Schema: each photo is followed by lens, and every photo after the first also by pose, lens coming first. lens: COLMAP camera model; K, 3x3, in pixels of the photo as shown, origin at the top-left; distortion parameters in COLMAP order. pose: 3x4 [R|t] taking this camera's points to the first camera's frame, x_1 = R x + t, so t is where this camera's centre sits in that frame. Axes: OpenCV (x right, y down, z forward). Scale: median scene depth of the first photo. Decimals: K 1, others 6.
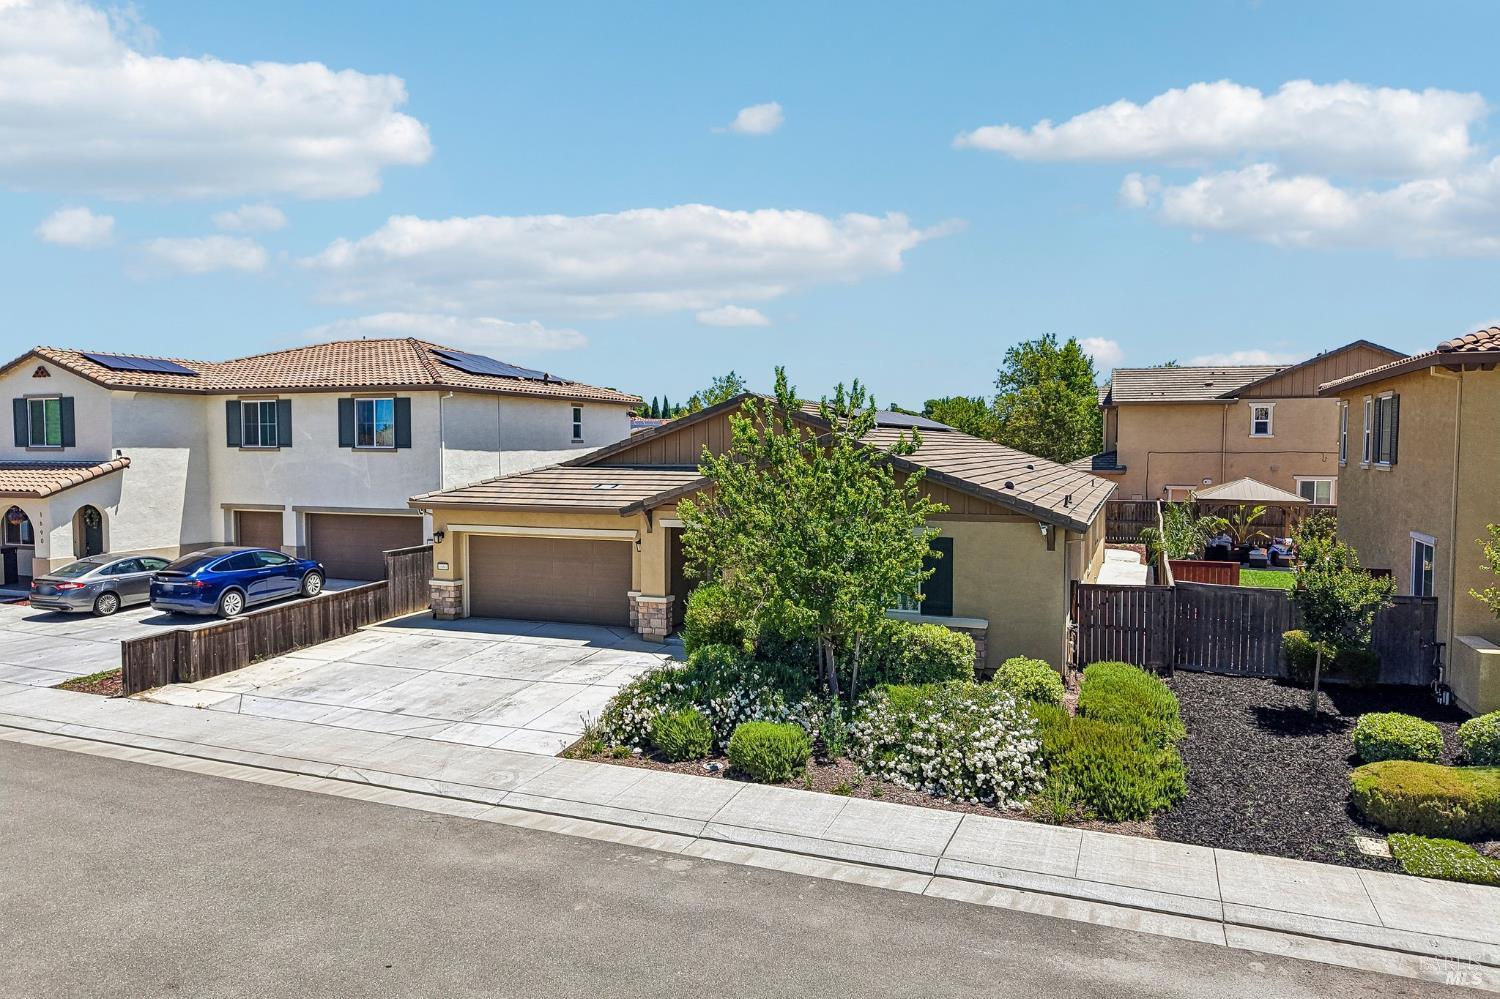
lens RADIAL K [[1009.6, 0, 747.8], [0, 1009.6, 500.1], [0, 0, 1]] dist [0.007974, -0.003146]
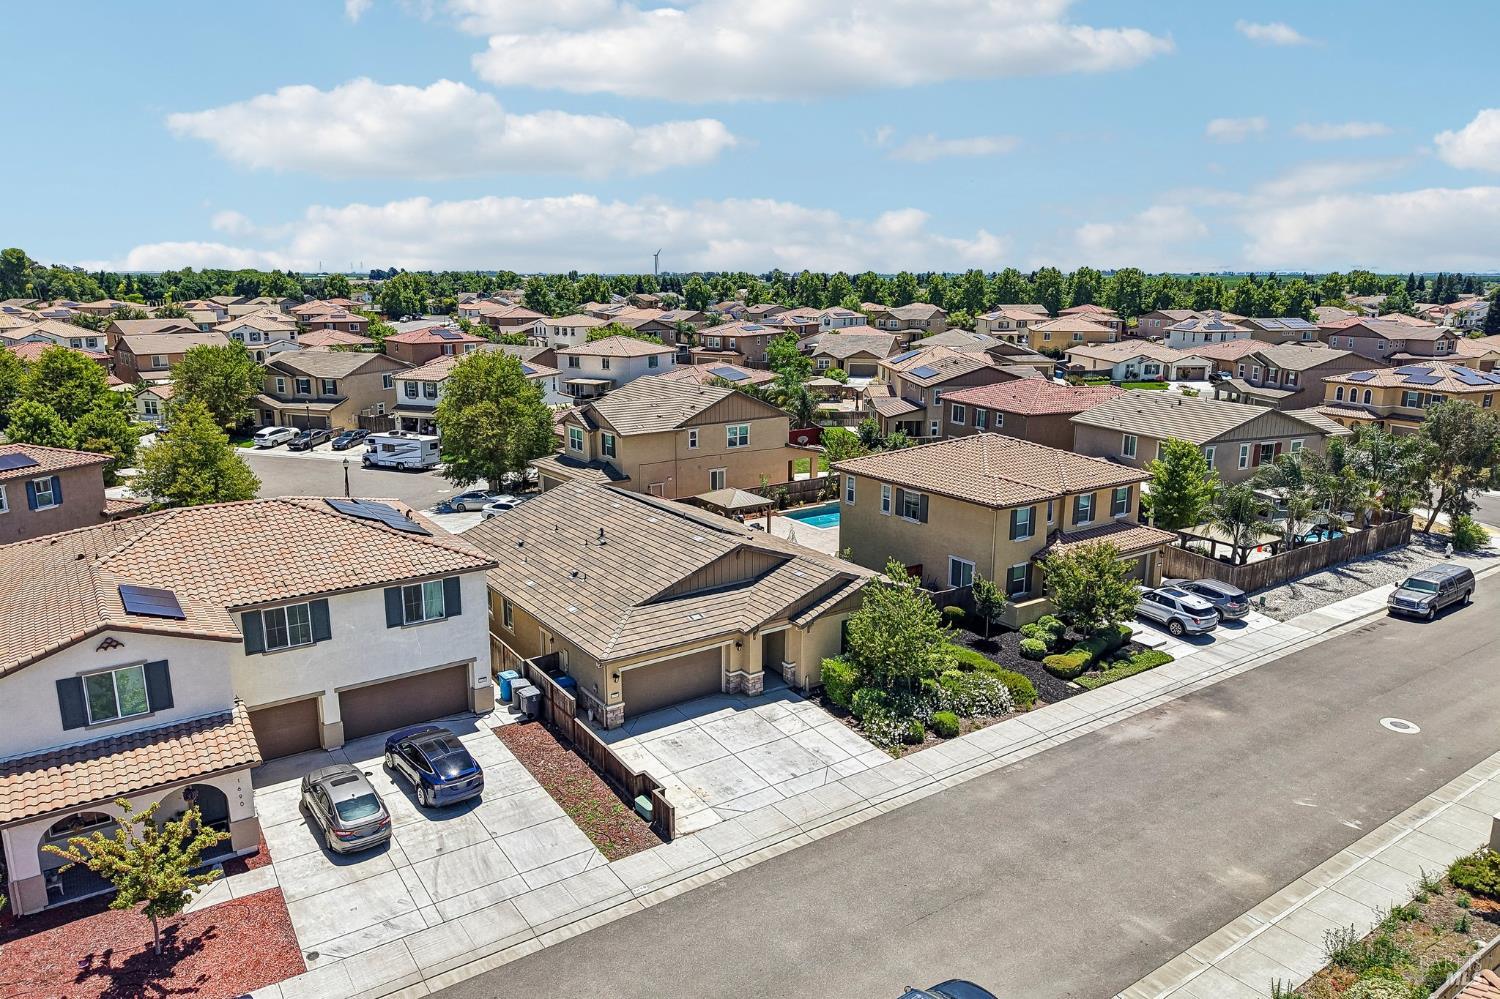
lens RADIAL K [[1002.1, 0, 750.0], [0, 1002.1, 499.5], [0, 0, 1]] dist [0.041545, -0.058008]
pose [[0.551422, -0.183226, 0.813857, -1.533321], [0.042105, 0.980451, 0.192204, -0.567496], [-0.833163, -0.071718, 0.548357, 0.029271]]
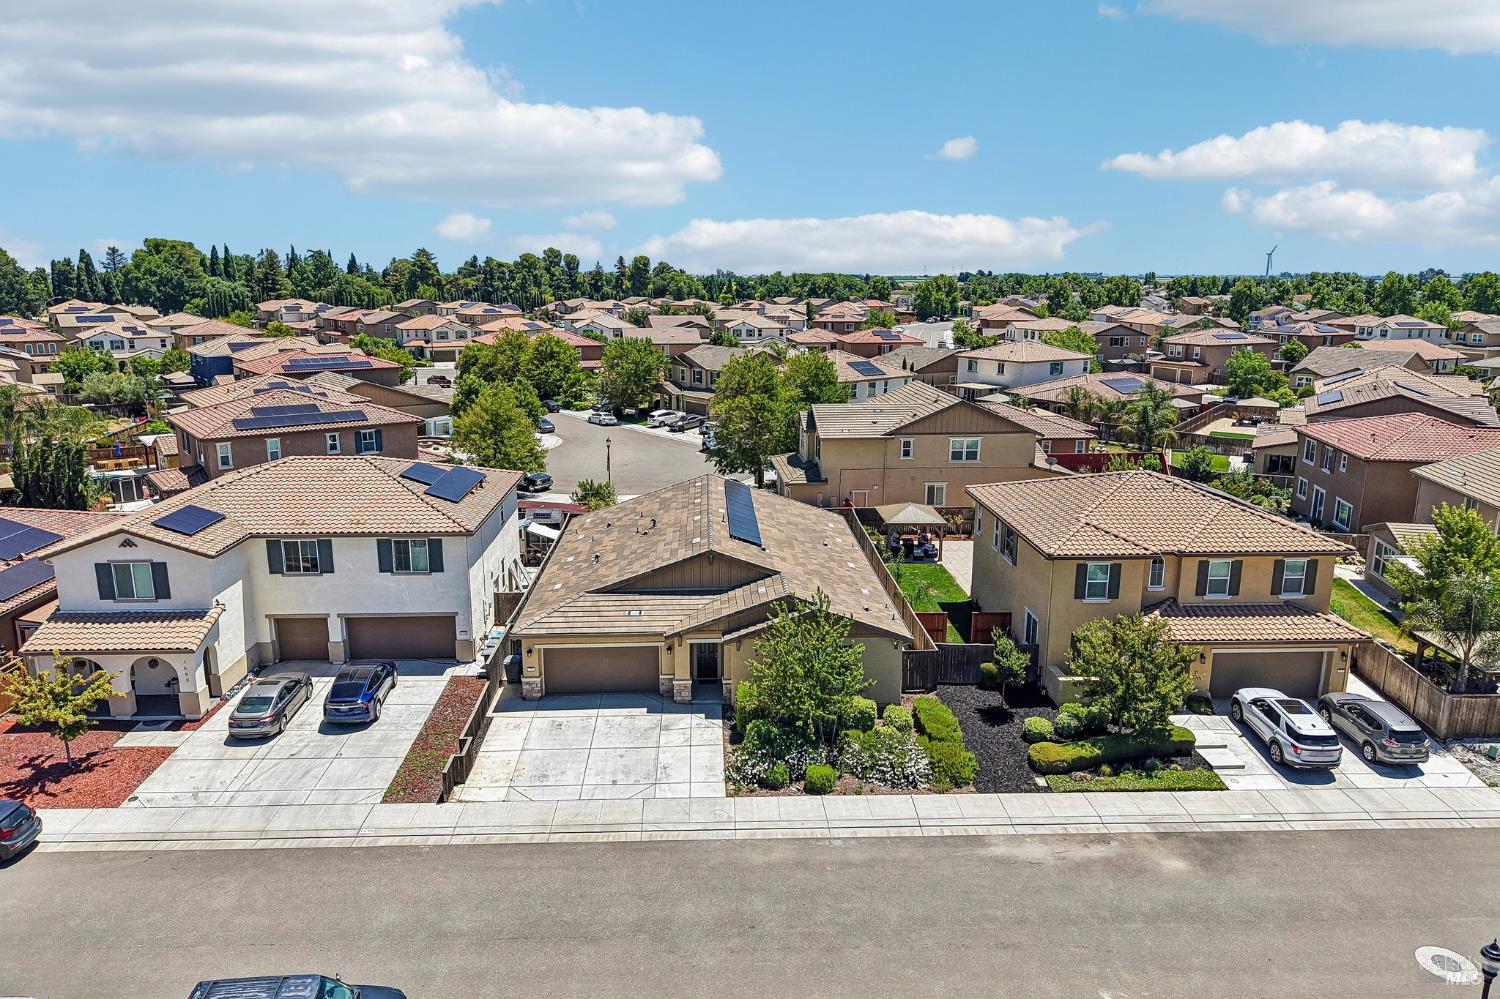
lens RADIAL K [[1002.1, 0, 750.0], [0, 1002.1, 499.5], [0, 0, 1]] dist [0.041545, -0.058008]
pose [[0.912707, -0.087894, 0.399050, -0.677139], [0.019361, 0.984797, 0.172628, -0.535713], [-0.408156, -0.149832, 0.900533, -0.629073]]
